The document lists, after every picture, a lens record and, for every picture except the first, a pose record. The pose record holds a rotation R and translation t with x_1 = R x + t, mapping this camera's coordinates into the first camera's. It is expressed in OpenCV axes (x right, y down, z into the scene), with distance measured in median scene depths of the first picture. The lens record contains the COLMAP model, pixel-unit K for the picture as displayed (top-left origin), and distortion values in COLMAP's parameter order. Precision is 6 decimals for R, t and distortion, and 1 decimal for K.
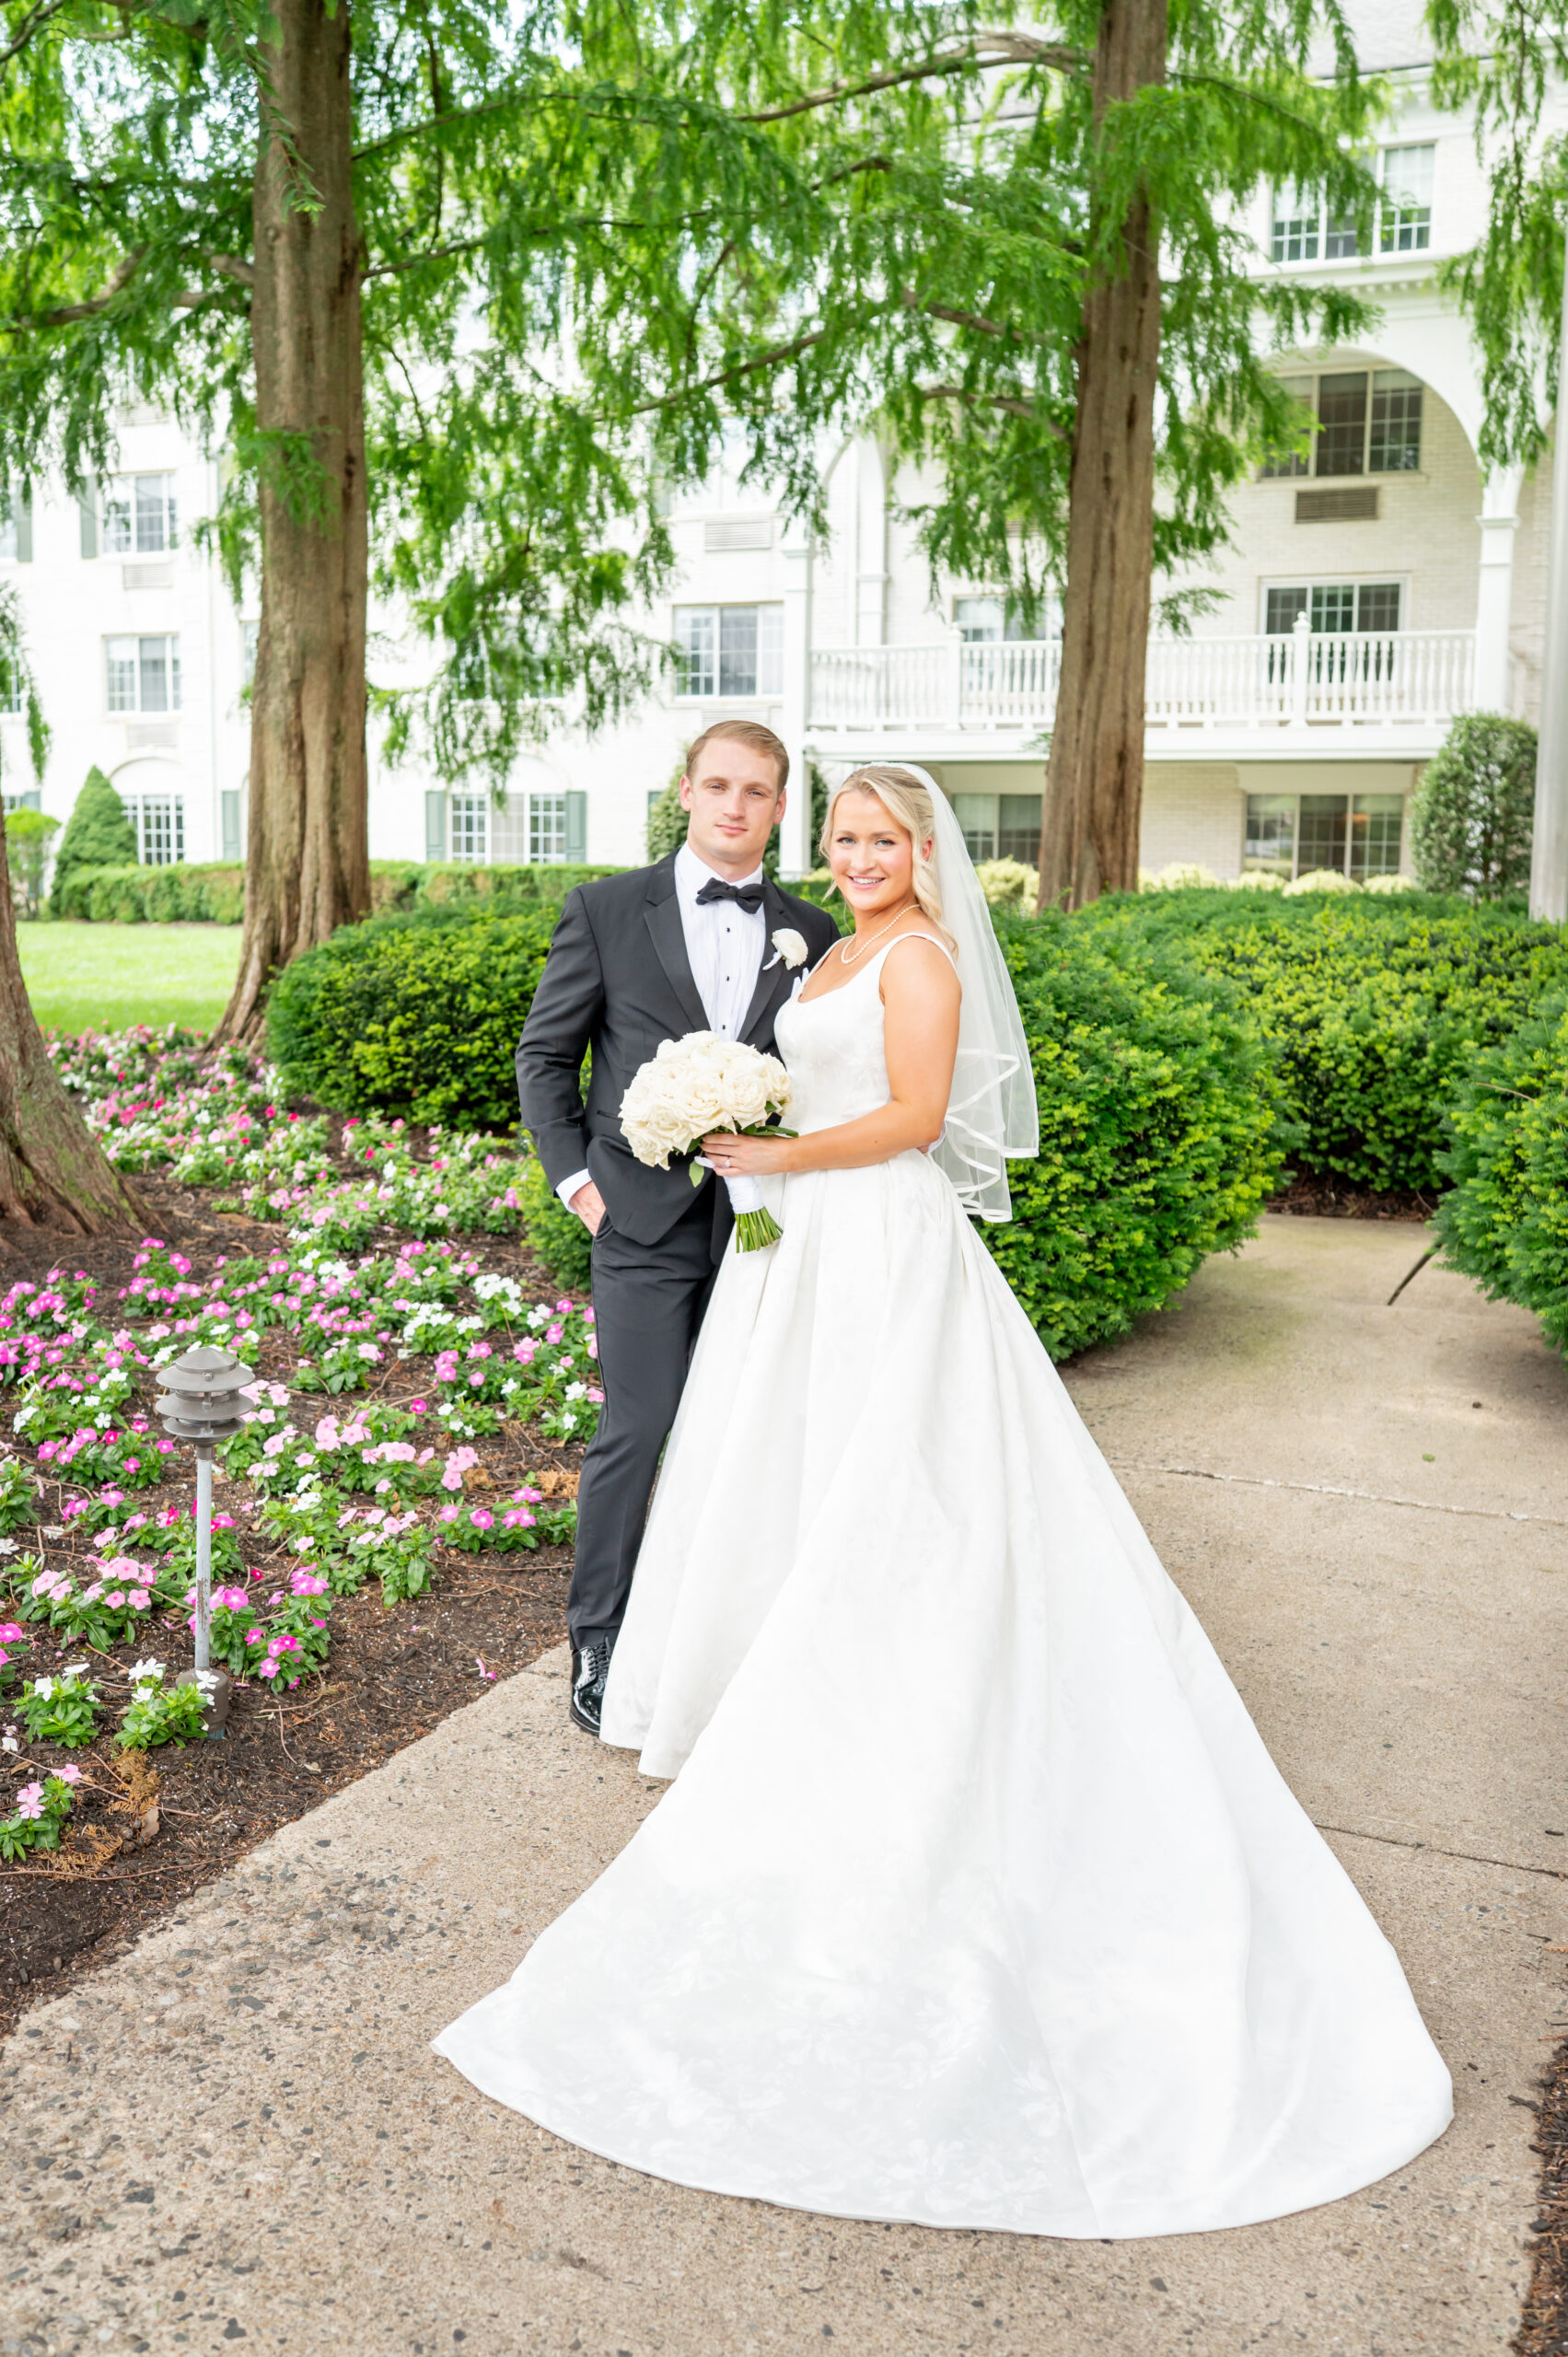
lens RADIAL K [[2238.0, 0, 774.5], [0, 2238.0, 1171.5], [0, 0, 1]] dist [-0.001498, 0.000000]
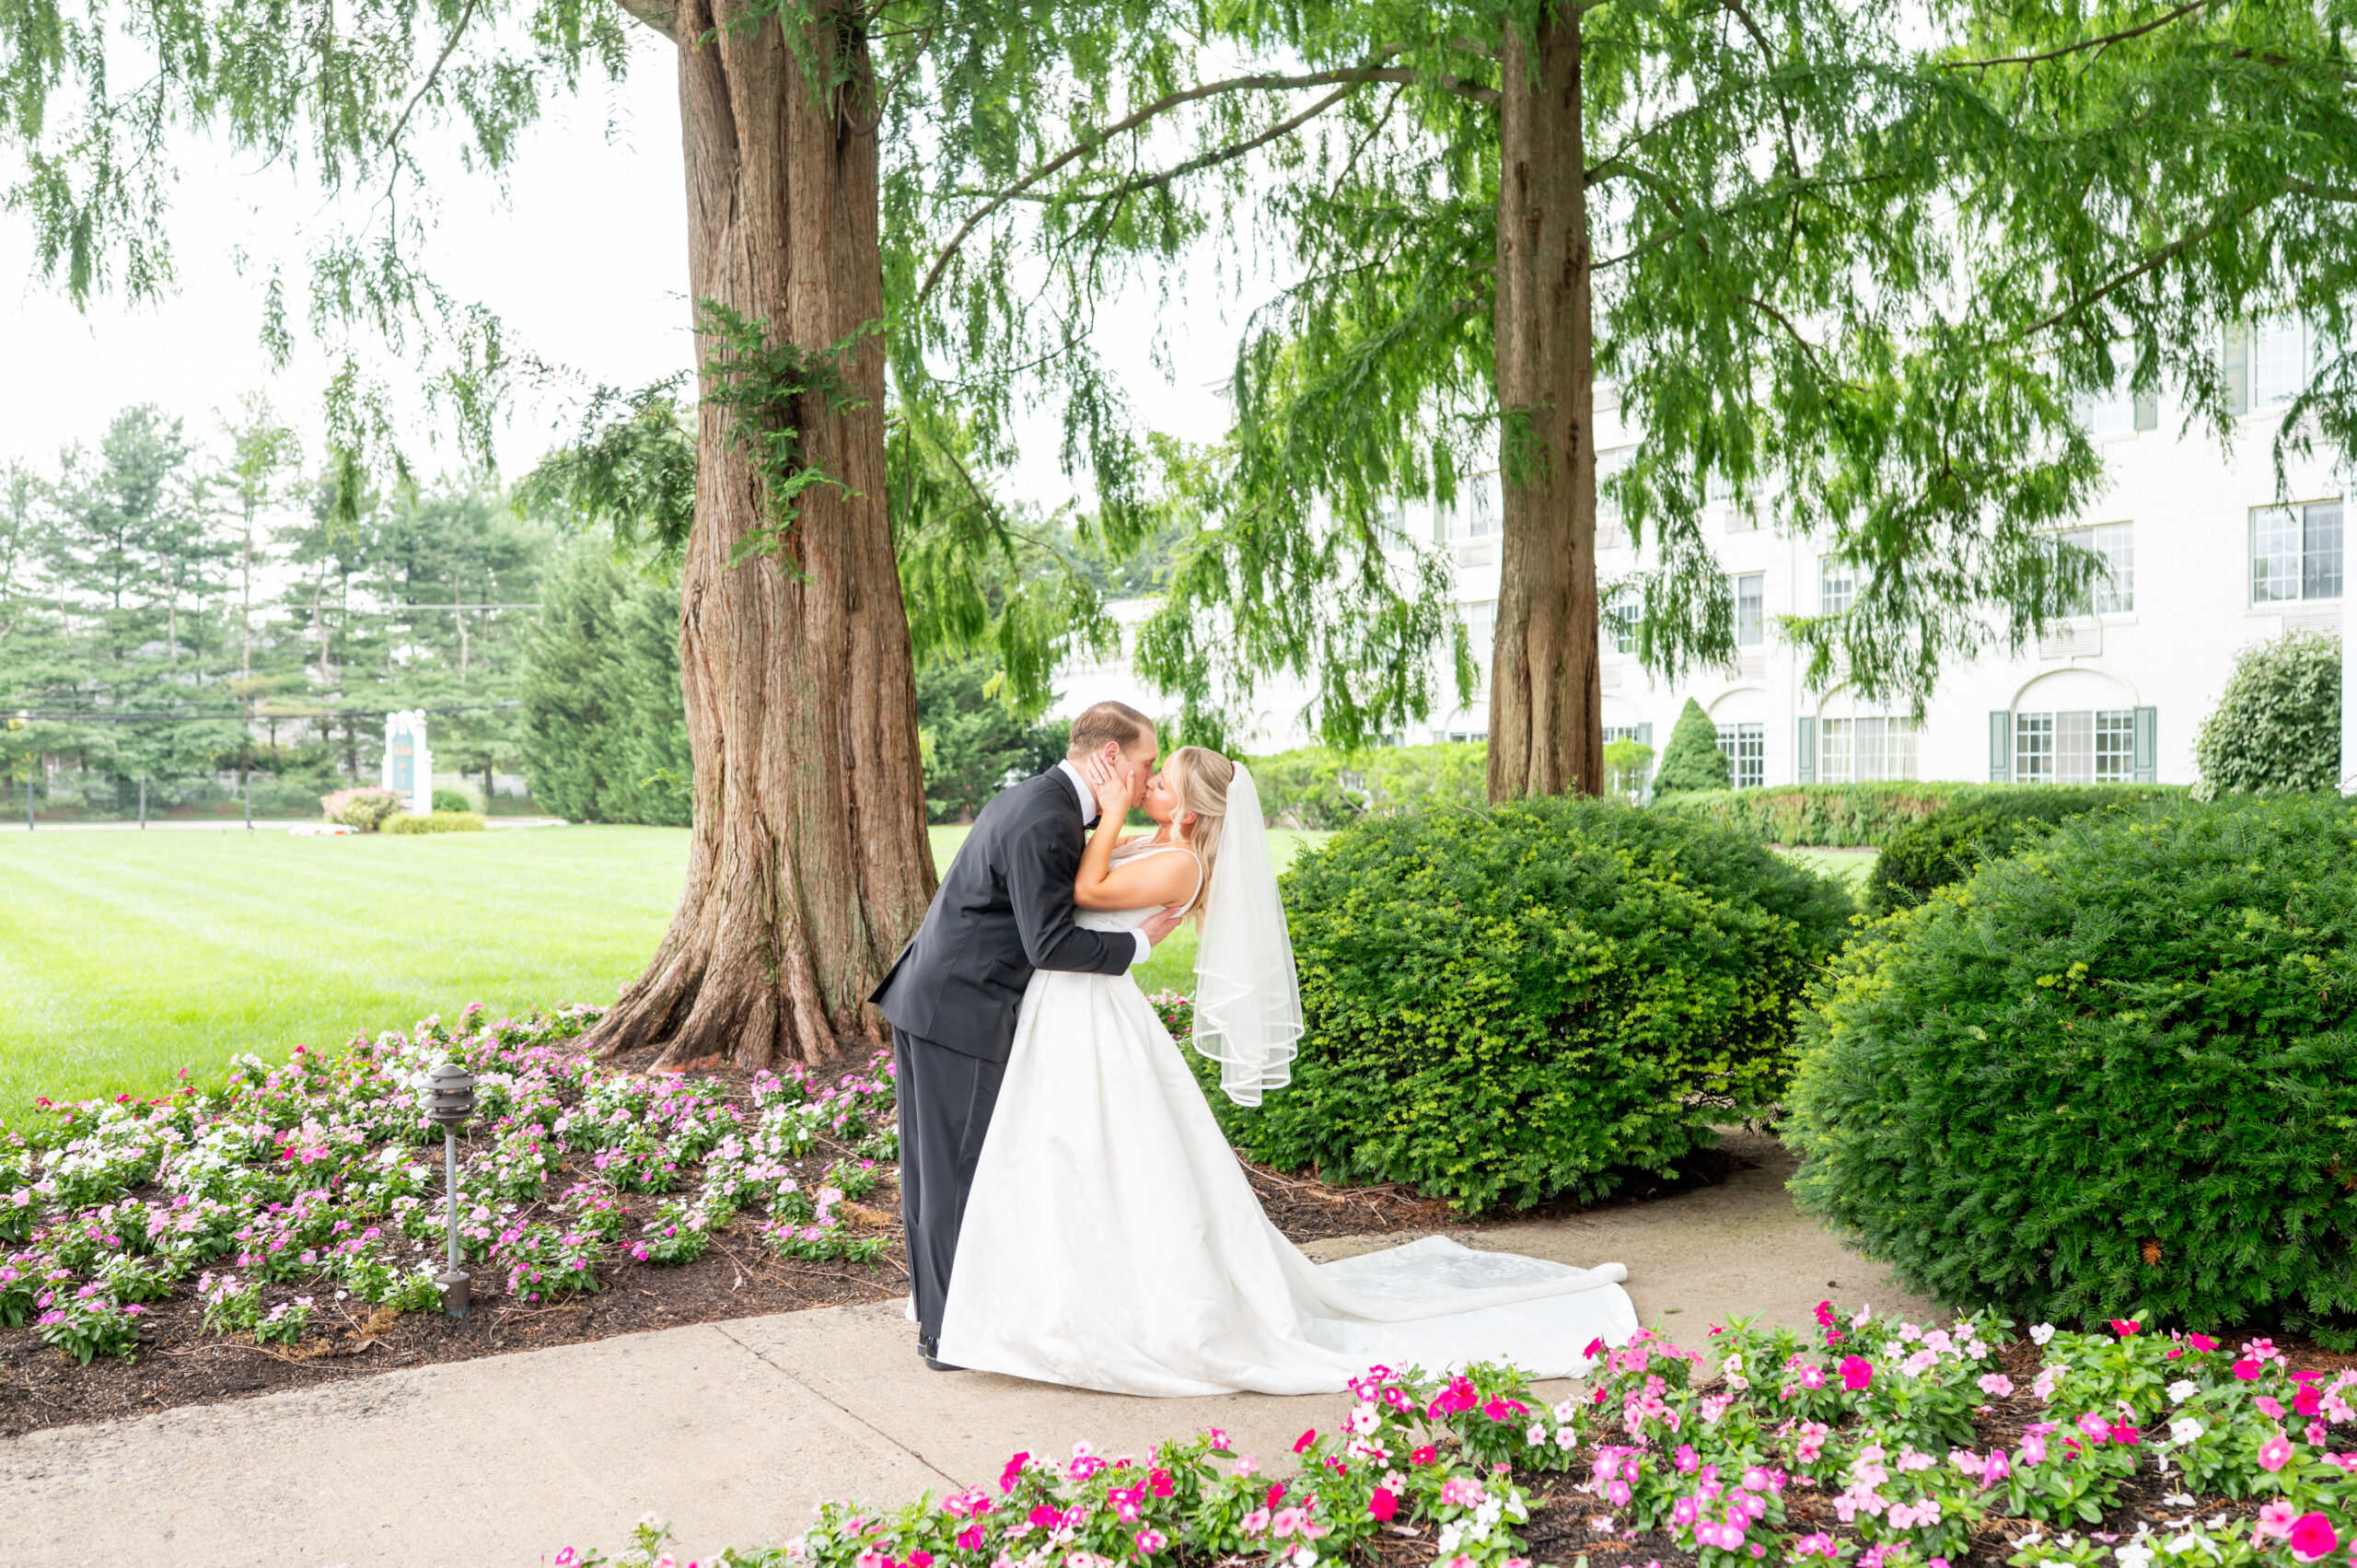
lens RADIAL K [[2238.0, 0, 1115.3], [0, 2238.0, 809.7], [0, 0, 1]] dist [-0.001498, 0.000000]
pose [[0.820994, -0.005445, -0.570911, 0.179194], [-0.067687, 0.991974, -0.106797, 0.005988], [0.566910, 0.126323, 0.814037, -0.014124]]
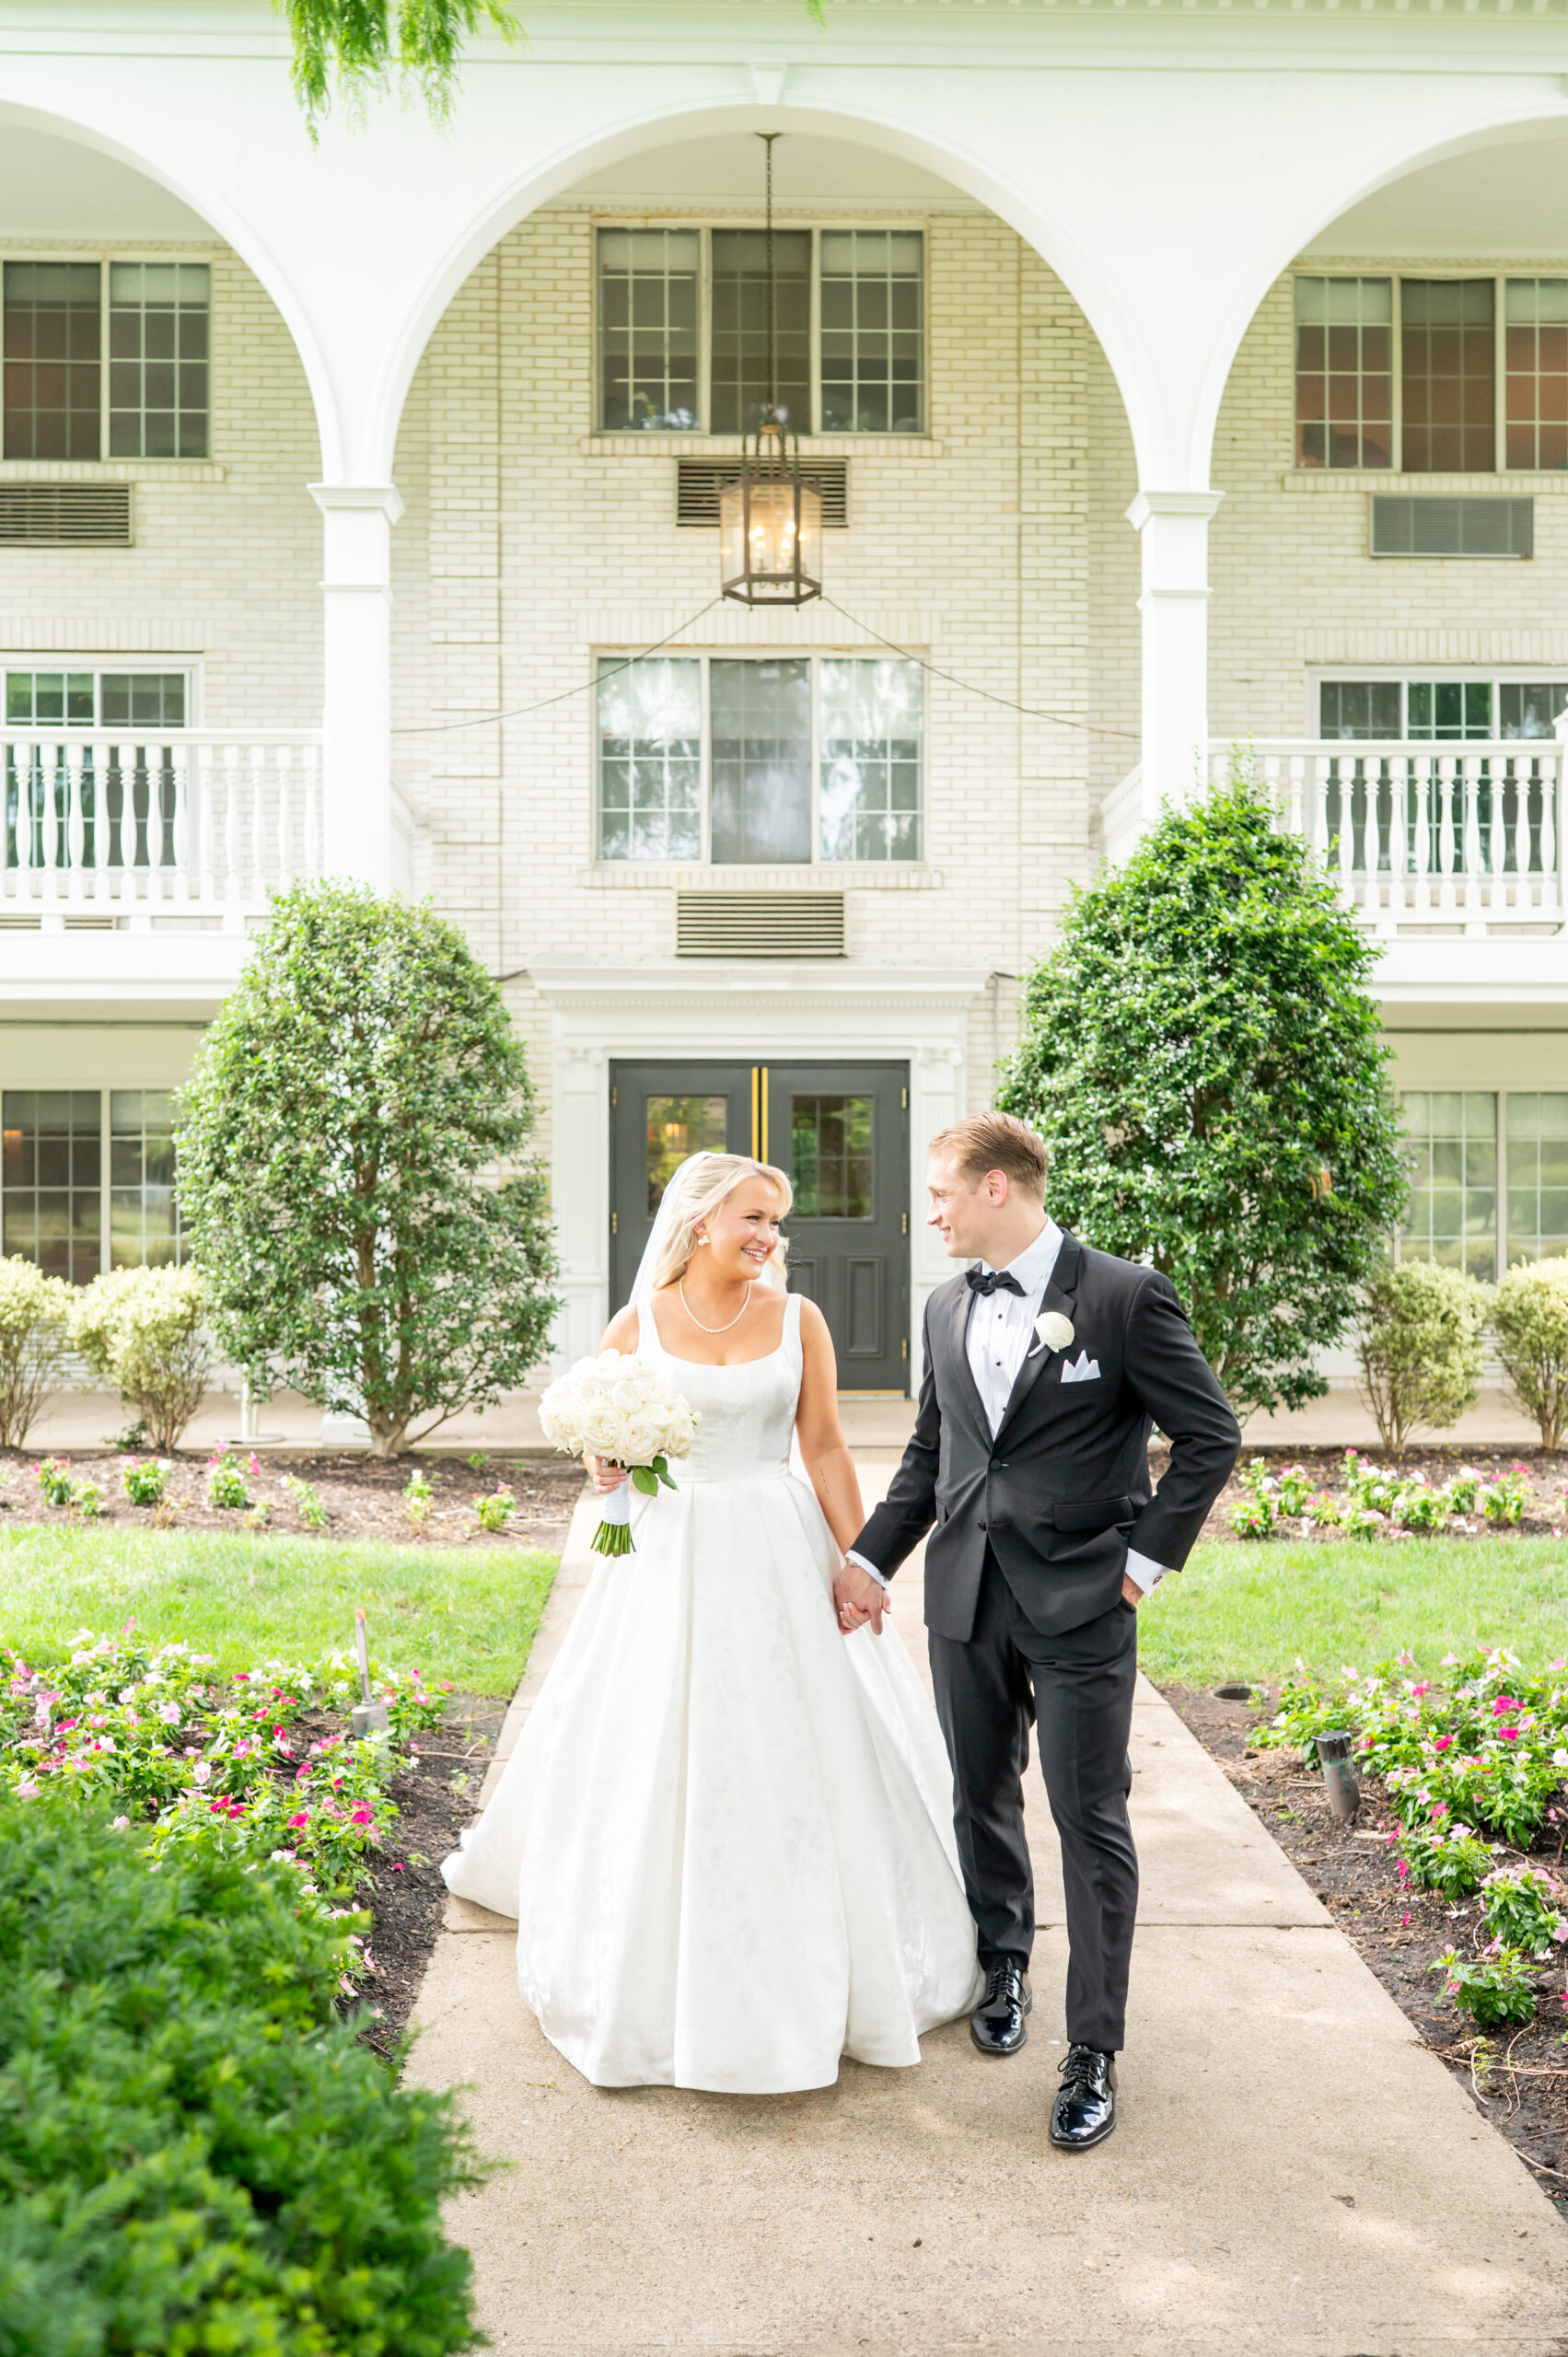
lens RADIAL K [[2449.9, 0, 784.1], [0, 2449.9, 1179.1], [0, 0, 1]] dist [-0.008230, 0.000000]
pose [[0.897415, -0.008544, 0.441104, 0.225267], [0.072014, 0.989240, -0.127348, -0.101778], [-0.435269, 0.146050, 0.888375, 0.672239]]
